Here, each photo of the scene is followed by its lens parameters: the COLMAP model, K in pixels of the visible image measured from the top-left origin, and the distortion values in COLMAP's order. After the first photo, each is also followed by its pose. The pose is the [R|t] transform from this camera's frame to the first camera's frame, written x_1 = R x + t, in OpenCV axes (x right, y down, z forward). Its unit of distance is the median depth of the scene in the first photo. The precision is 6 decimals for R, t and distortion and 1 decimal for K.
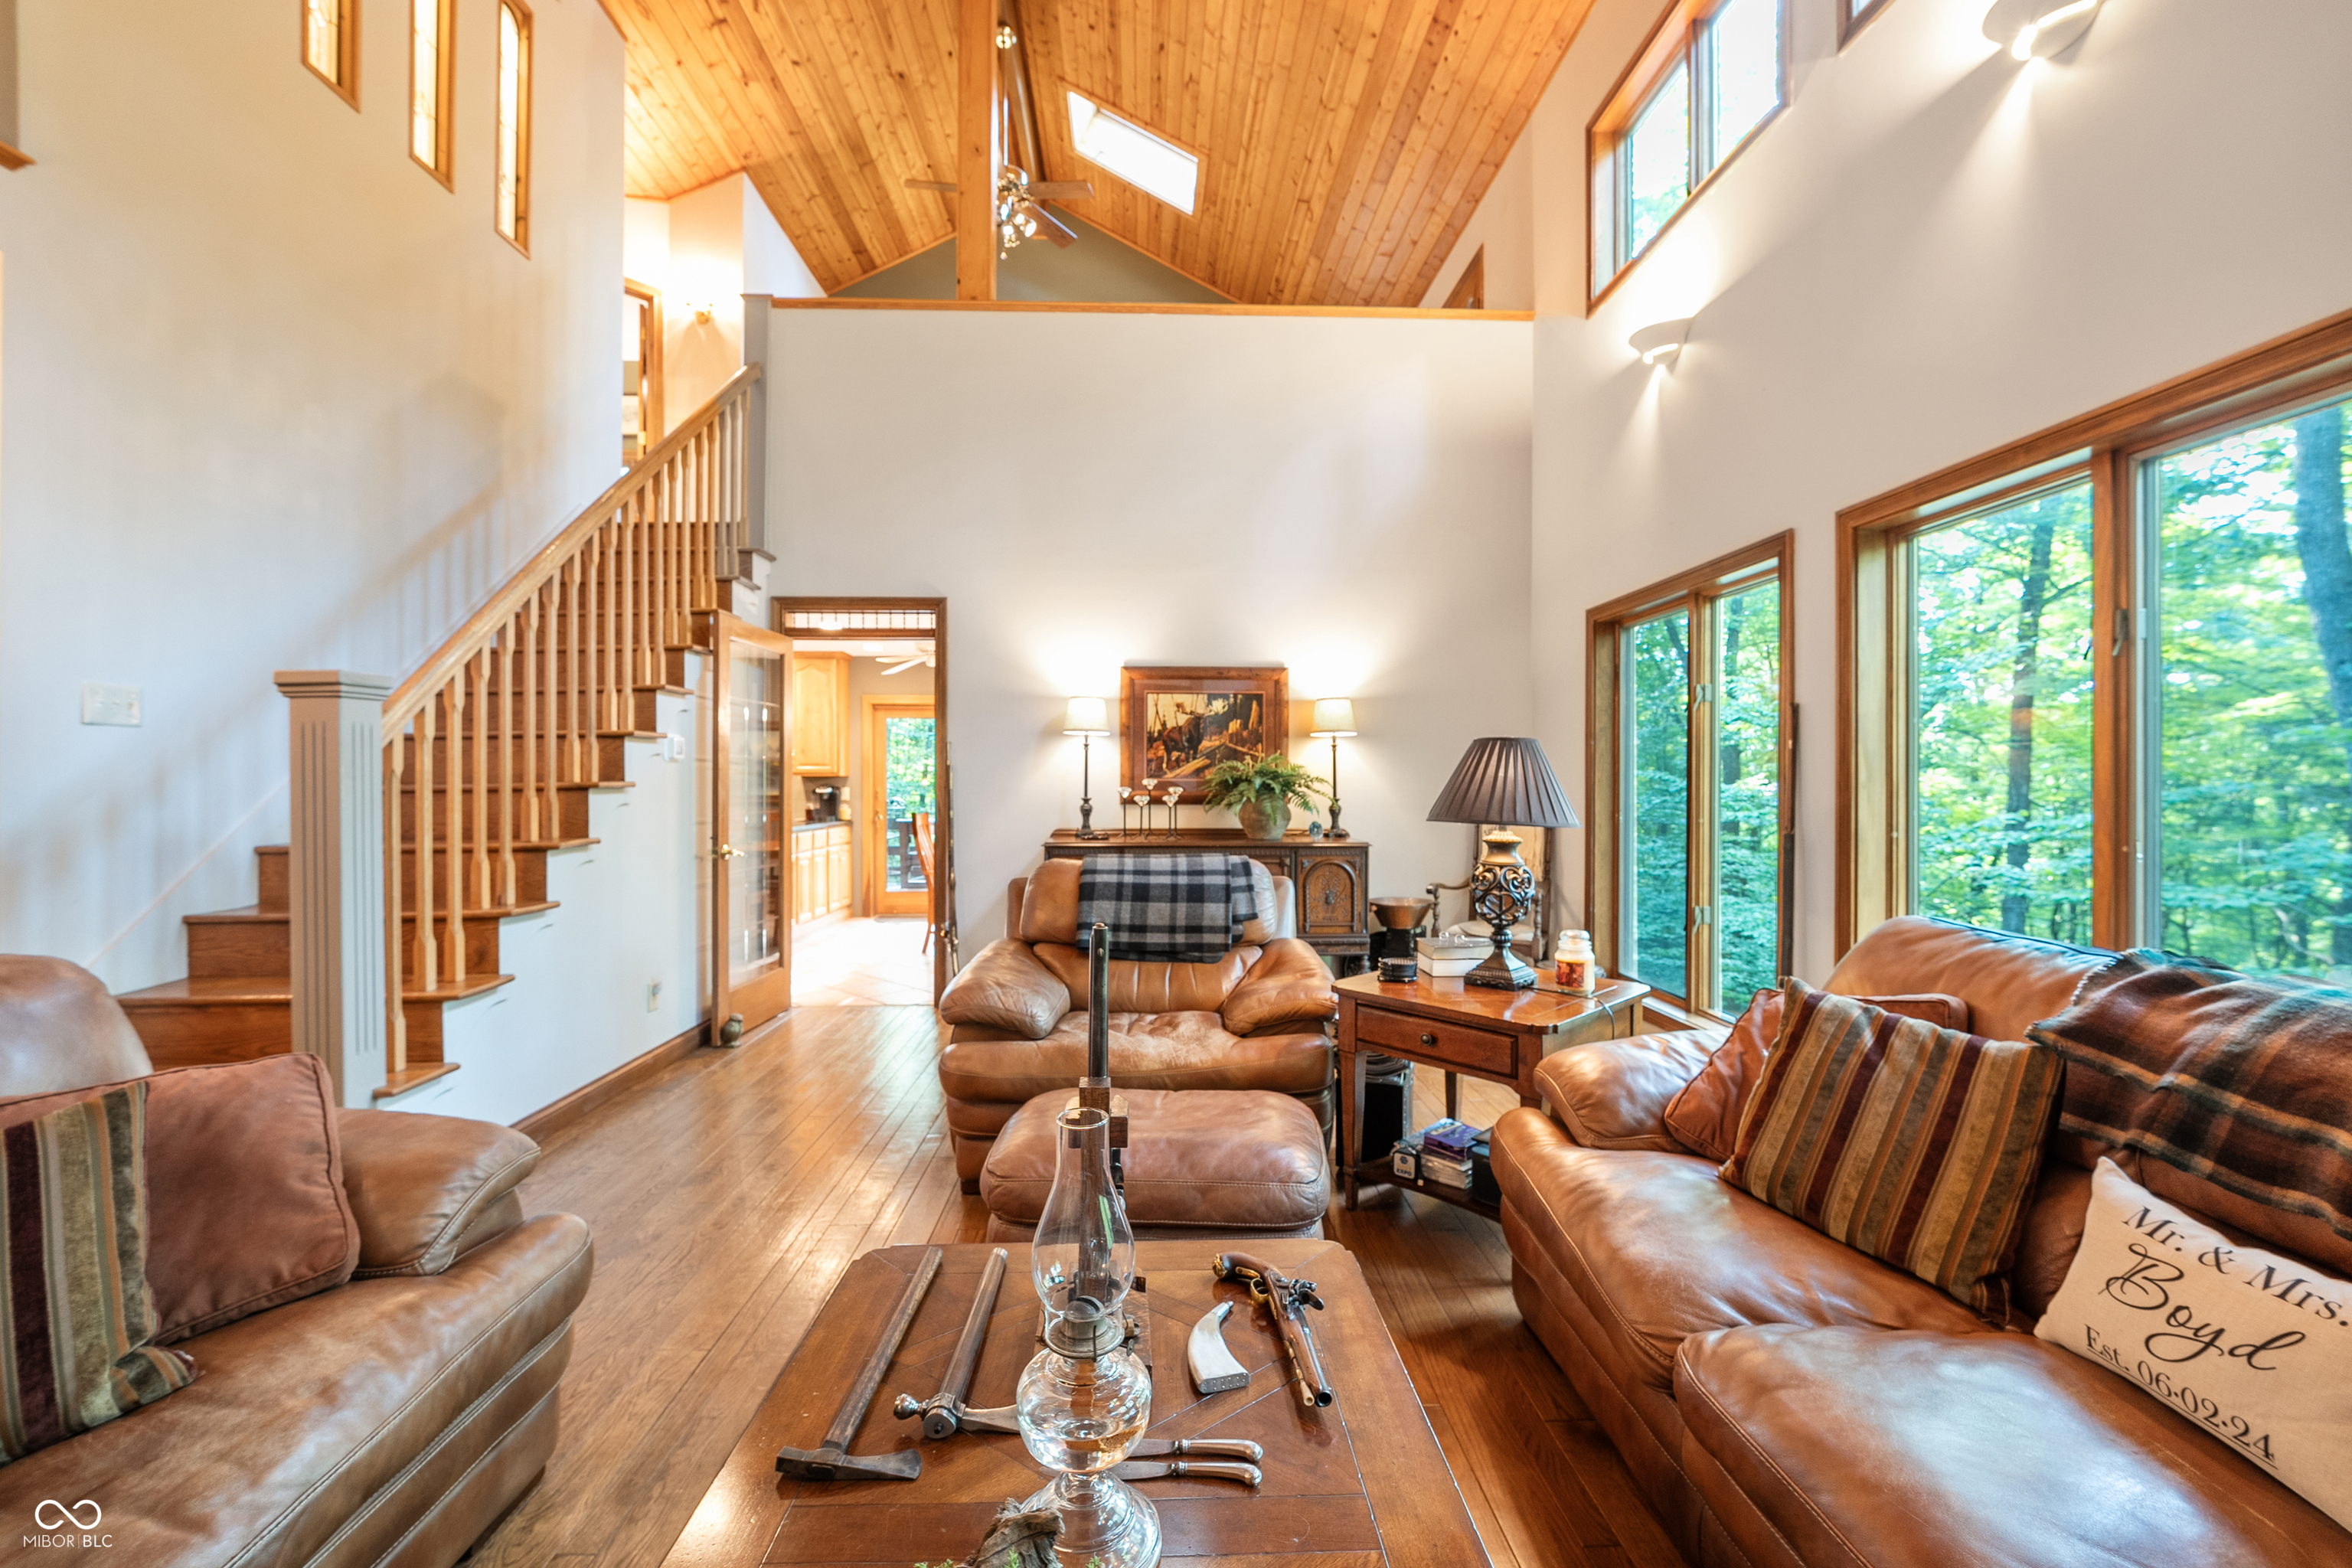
lens RADIAL K [[983.8, 0, 1176.0], [0, 983.8, 784.0], [0, 0, 1]] dist [-0.001173, 0.000027]
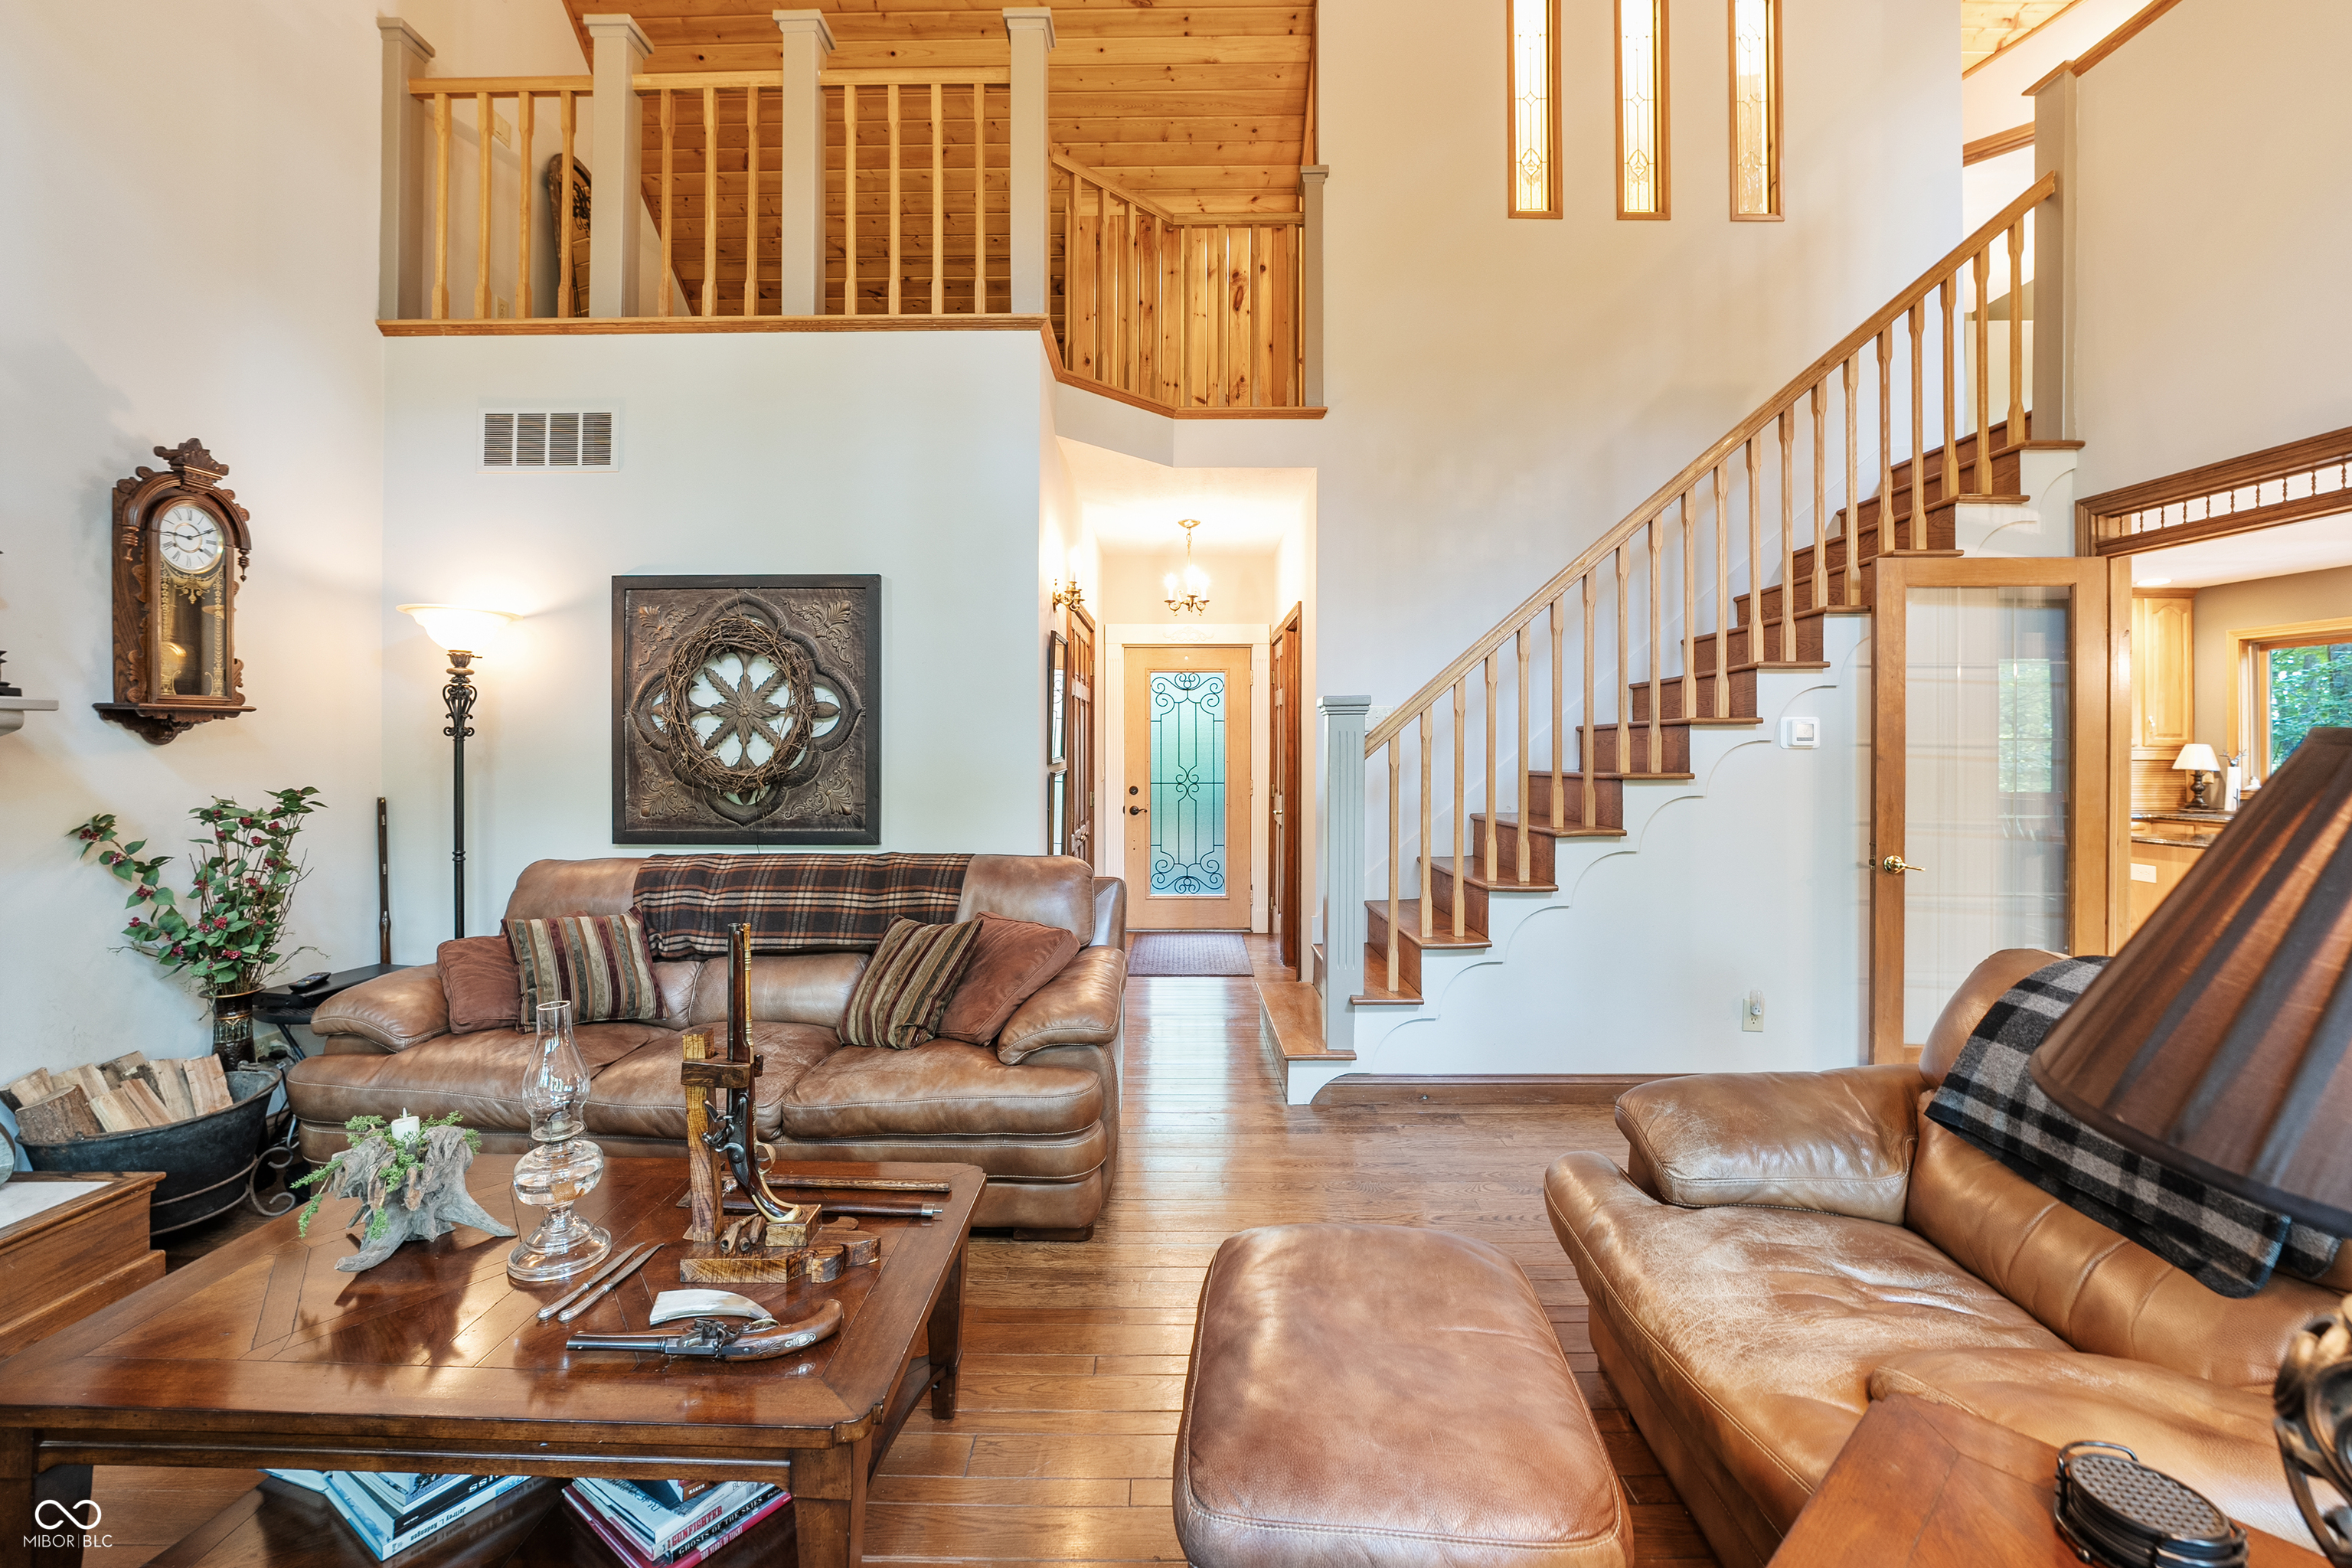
lens RADIAL K [[986.4, 0, 1172.0], [0, 986.4, 732.4], [0, 0, 1]] dist [-0.010608, 0.000129]
pose [[-0.043234, -0.008551, -0.999028, 0.435008], [0.000082, 0.999963, -0.008563, -0.033837], [0.999065, -0.000452, -0.043232, 0.605526]]
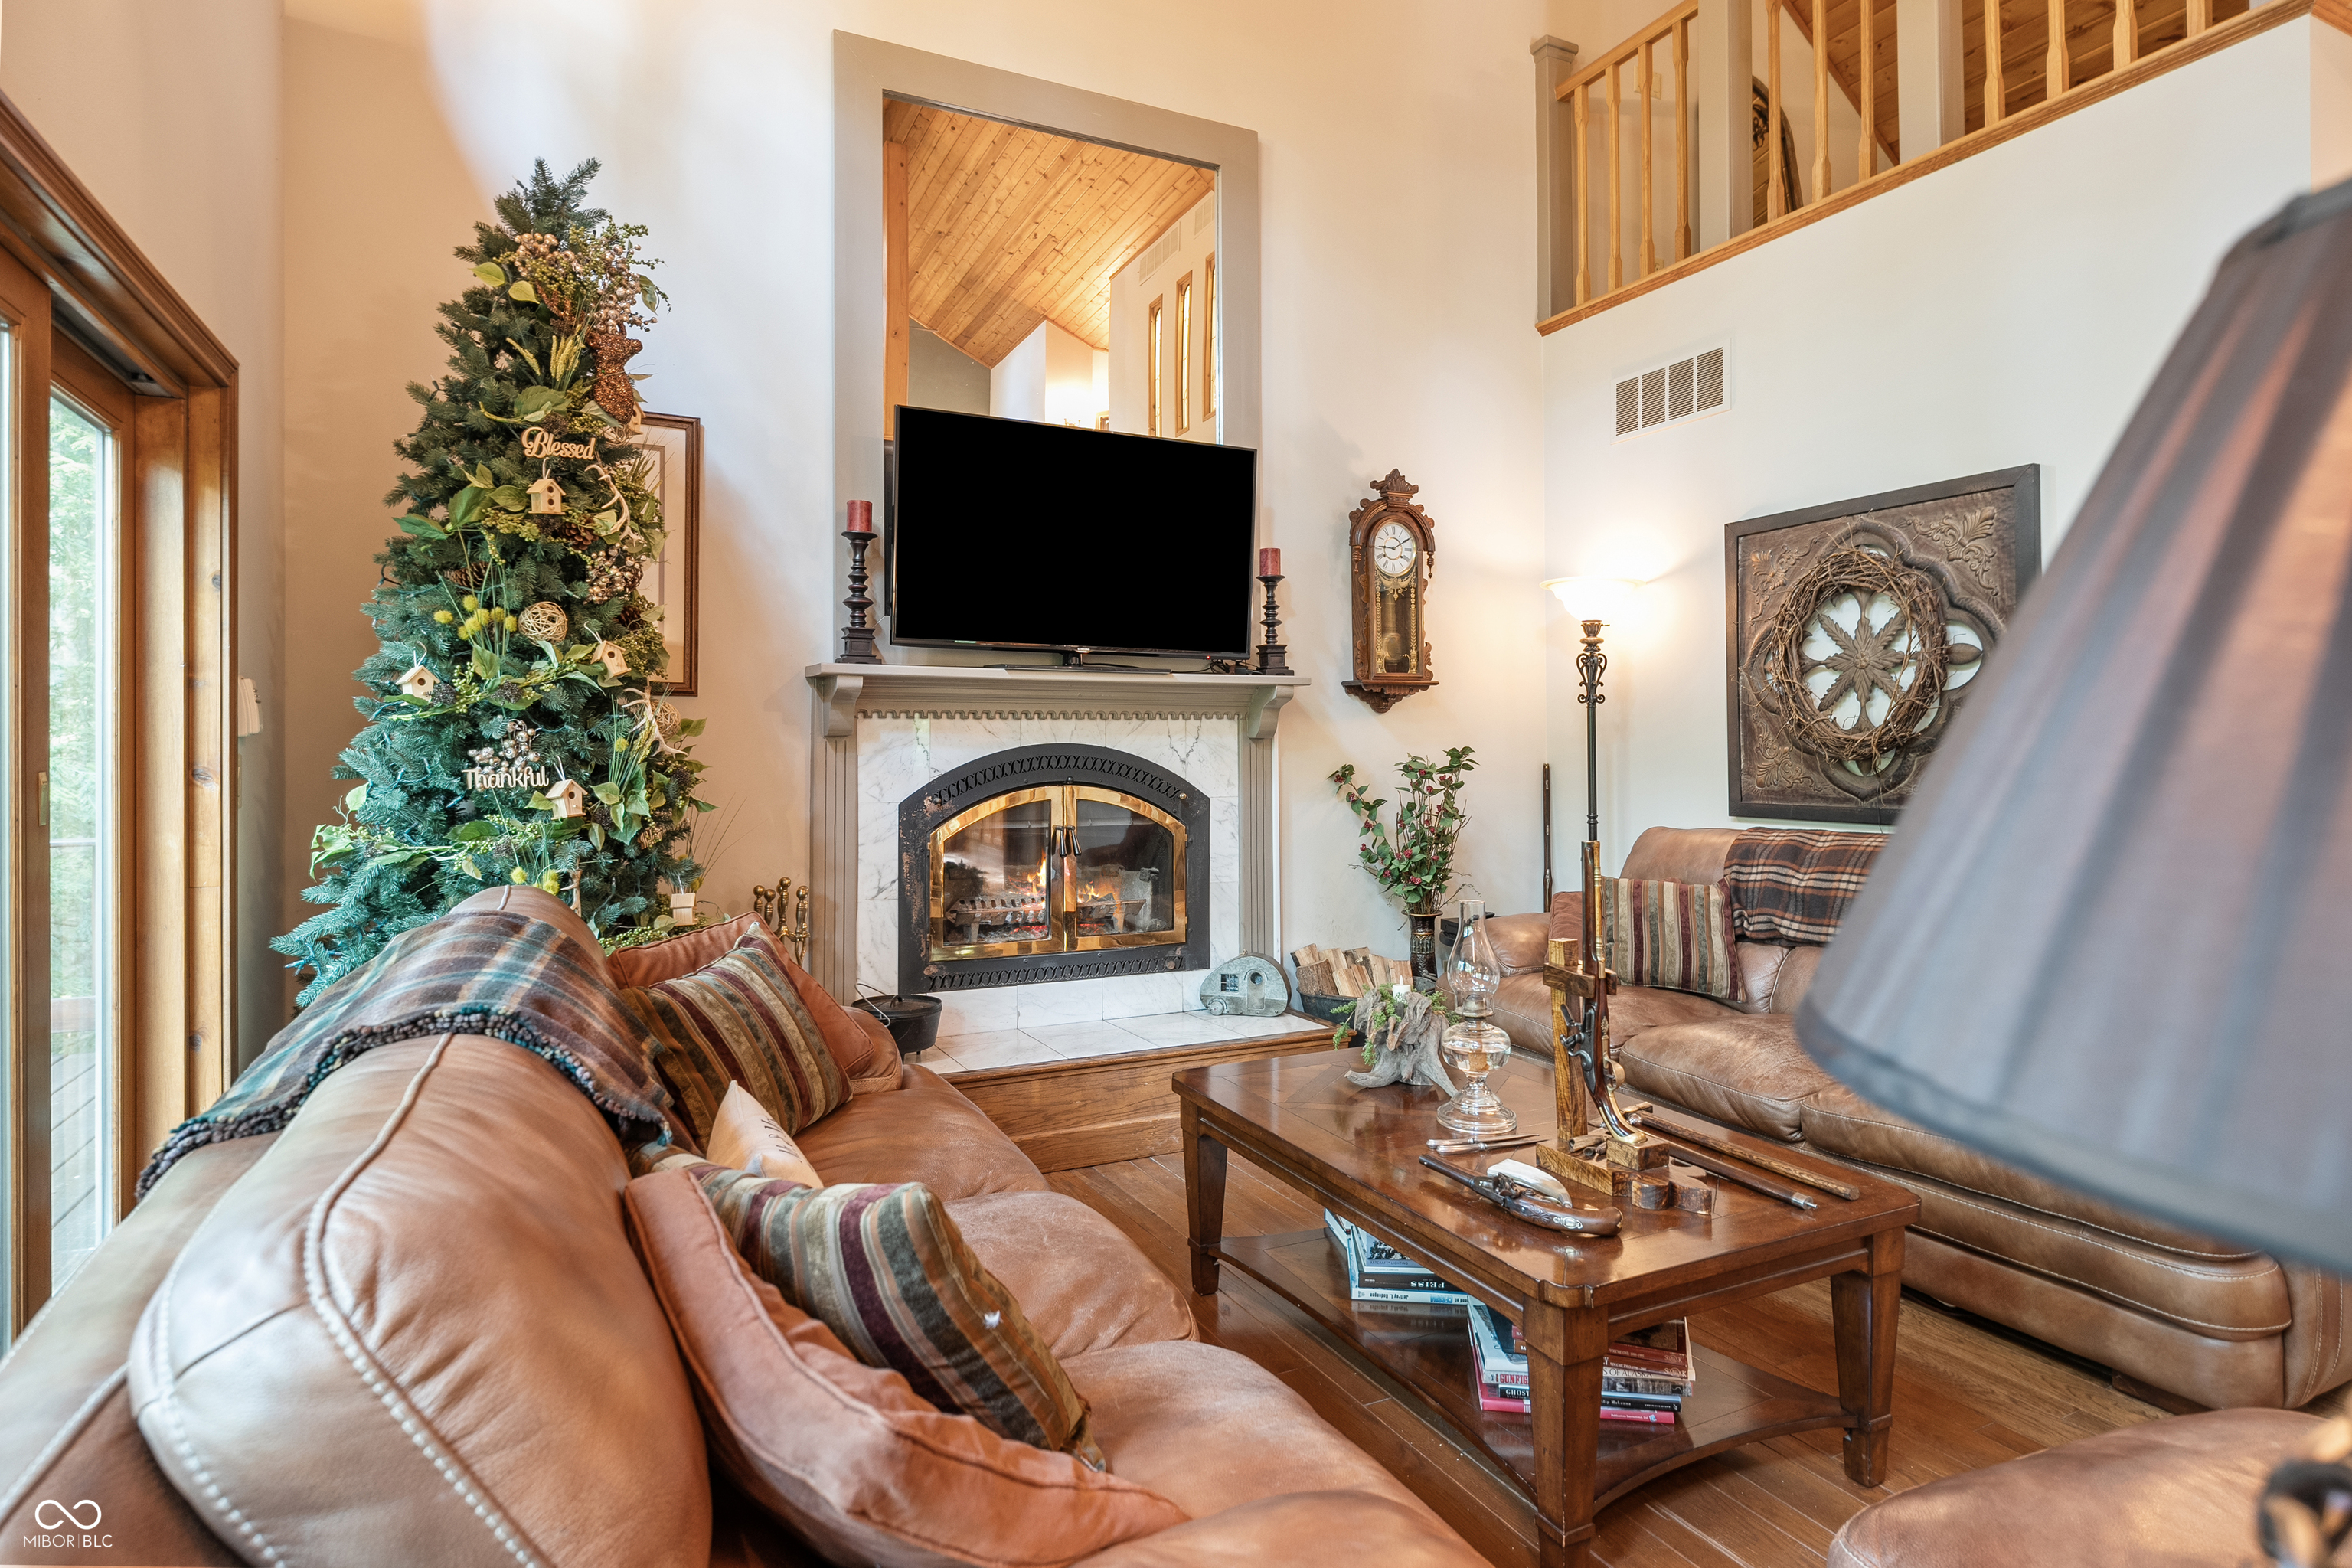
lens RADIAL K [[1258.0, 0, 1179.6], [0, 1258.0, 728.7], [0, 0, 1]] dist [0.005703, 0.001109]
pose [[-0.909184, -0.002145, -0.416389, 0.414447], [0.005518, 0.999837, -0.017199, 0.008103], [0.416358, -0.017935, -0.909024, 0.857434]]
